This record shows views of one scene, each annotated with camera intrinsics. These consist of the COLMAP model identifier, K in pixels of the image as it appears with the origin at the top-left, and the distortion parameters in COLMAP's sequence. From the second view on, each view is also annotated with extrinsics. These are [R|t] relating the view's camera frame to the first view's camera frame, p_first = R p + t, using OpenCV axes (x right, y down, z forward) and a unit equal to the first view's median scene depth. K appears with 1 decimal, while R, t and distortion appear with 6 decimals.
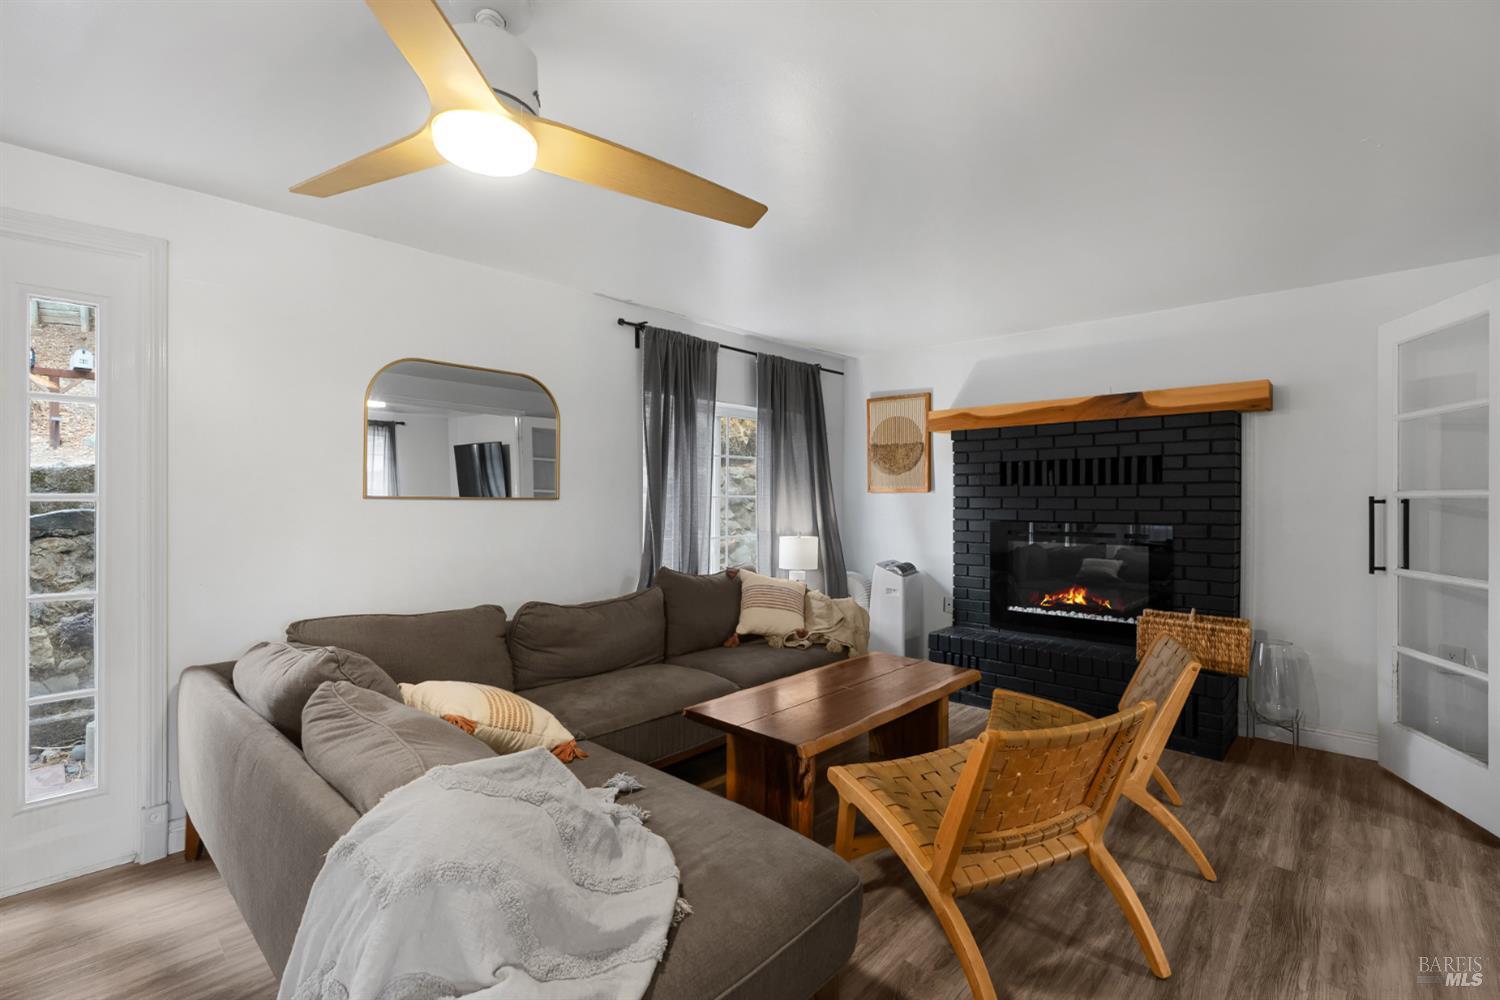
lens RADIAL K [[683.8, 0, 744.8], [0, 683.8, 497.7], [0, 0, 1]] dist [-0.004020, 0.001600]
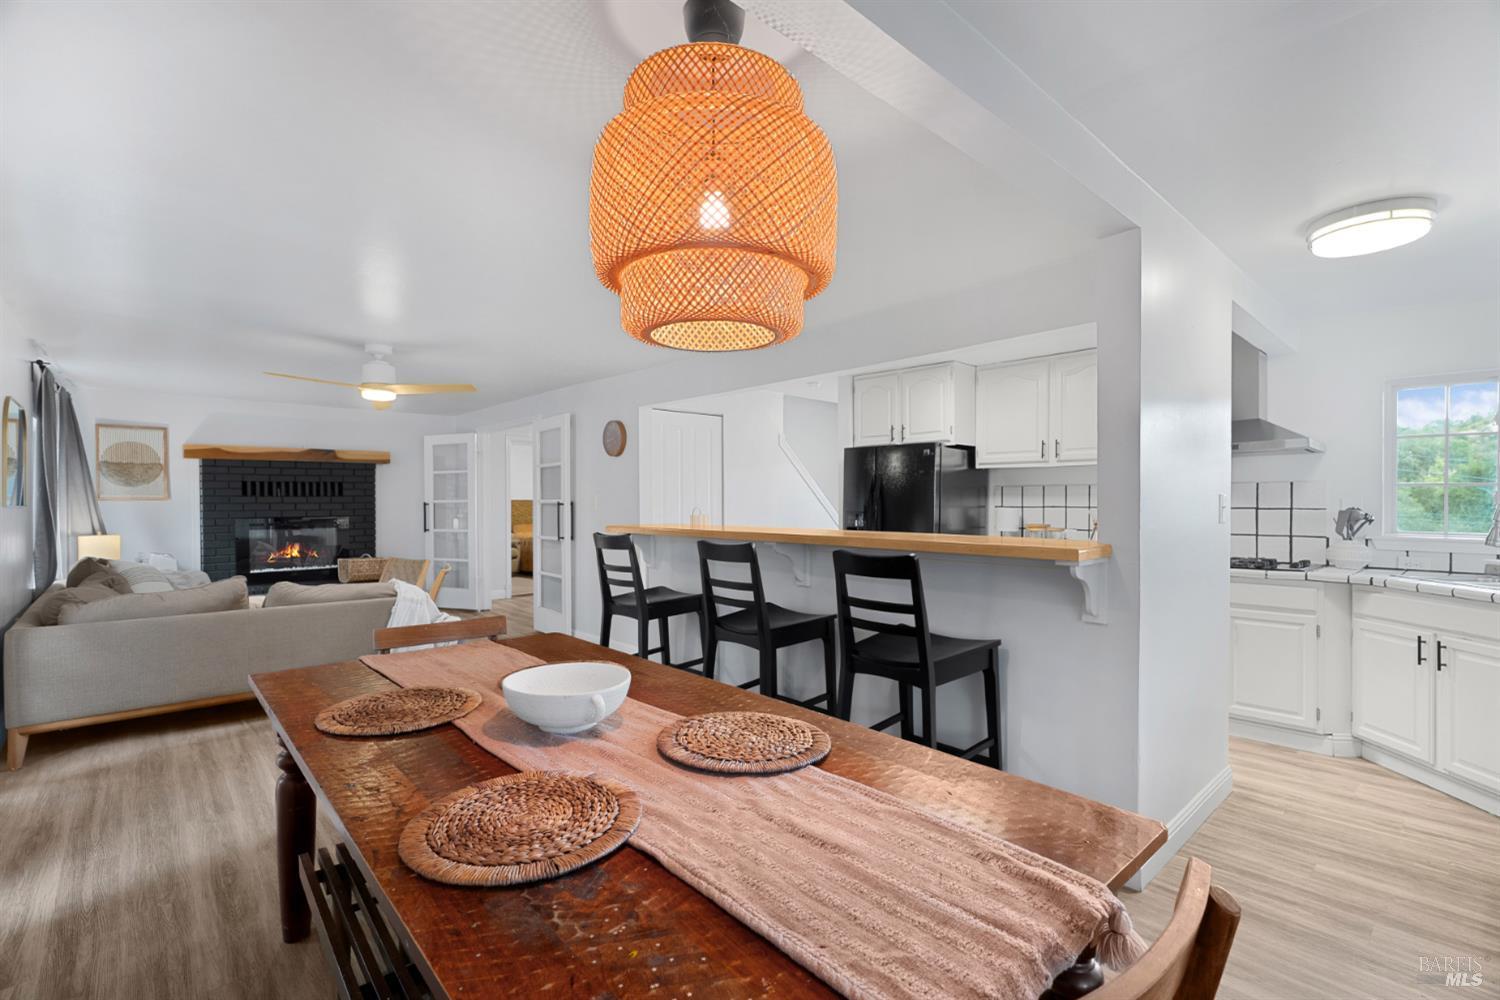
lens RADIAL K [[683.8, 0, 742.8], [0, 683.8, 507.3], [0, 0, 1]] dist [-0.004020, 0.001600]
pose [[0.099518, -0.011012, 0.994975, -1.182750], [0.004637, 0.999933, 0.010603, -0.003094], [-0.995025, 0.003558, 0.099562, -0.350687]]
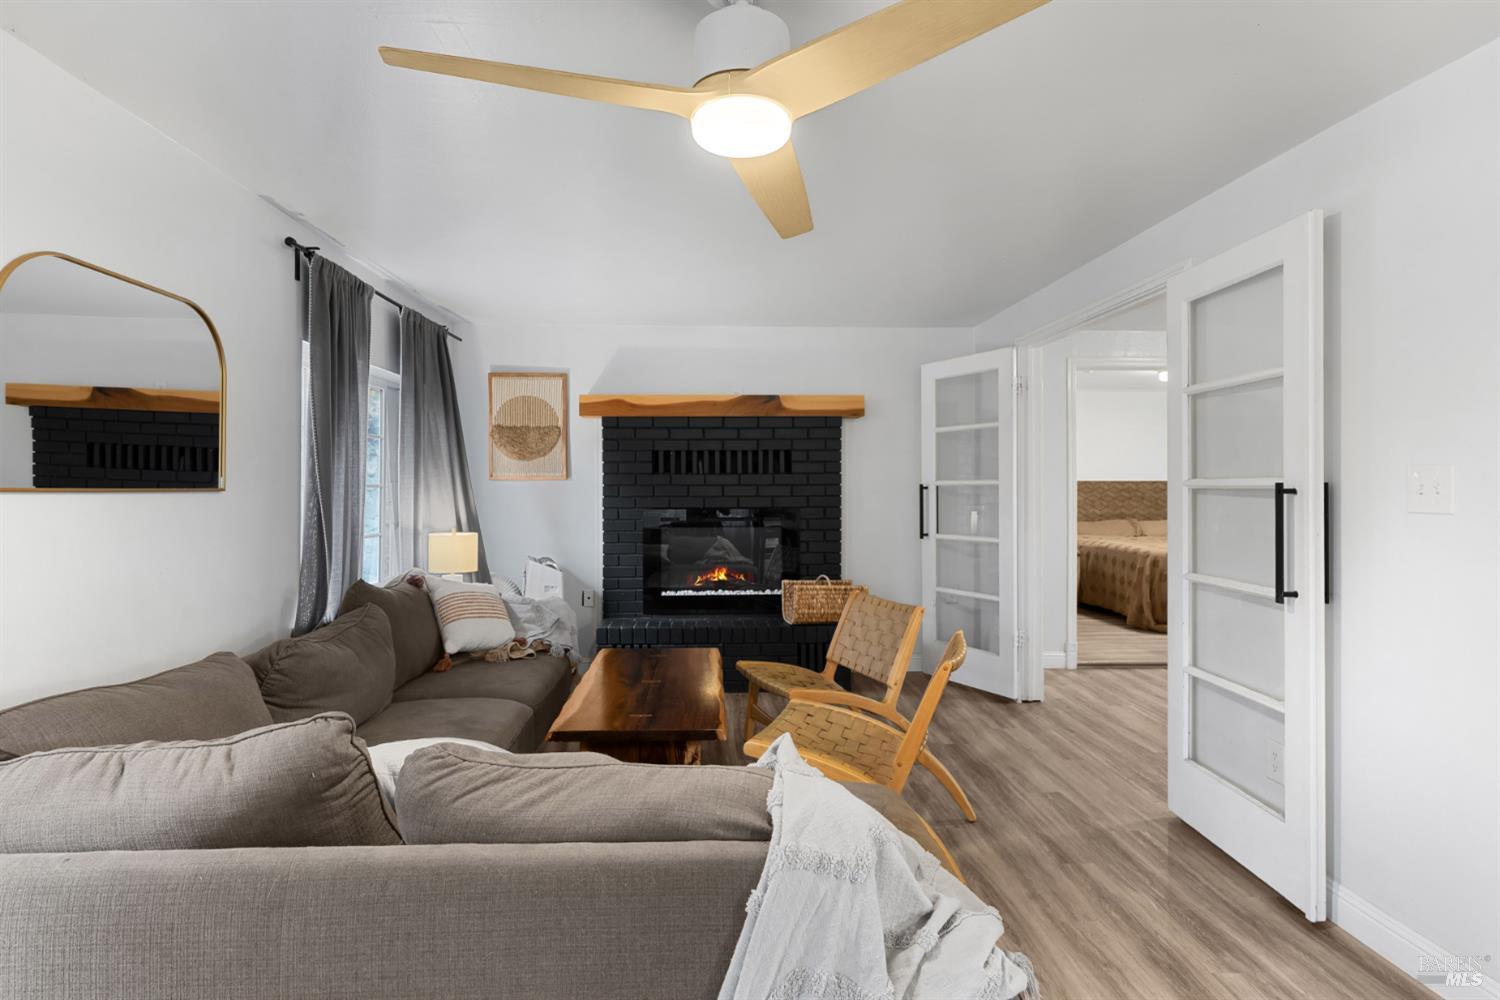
lens RADIAL K [[809.8, 0, 737.5], [0, 809.8, 476.4], [0, 0, 1]] dist [-0.004274, 0.000544]
pose [[0.702679, 0.004855, 0.711491, -0.424003], [0.002660, 0.999952, -0.009450, -0.002329], [-0.711503, 0.008533, 0.702632, 0.067506]]
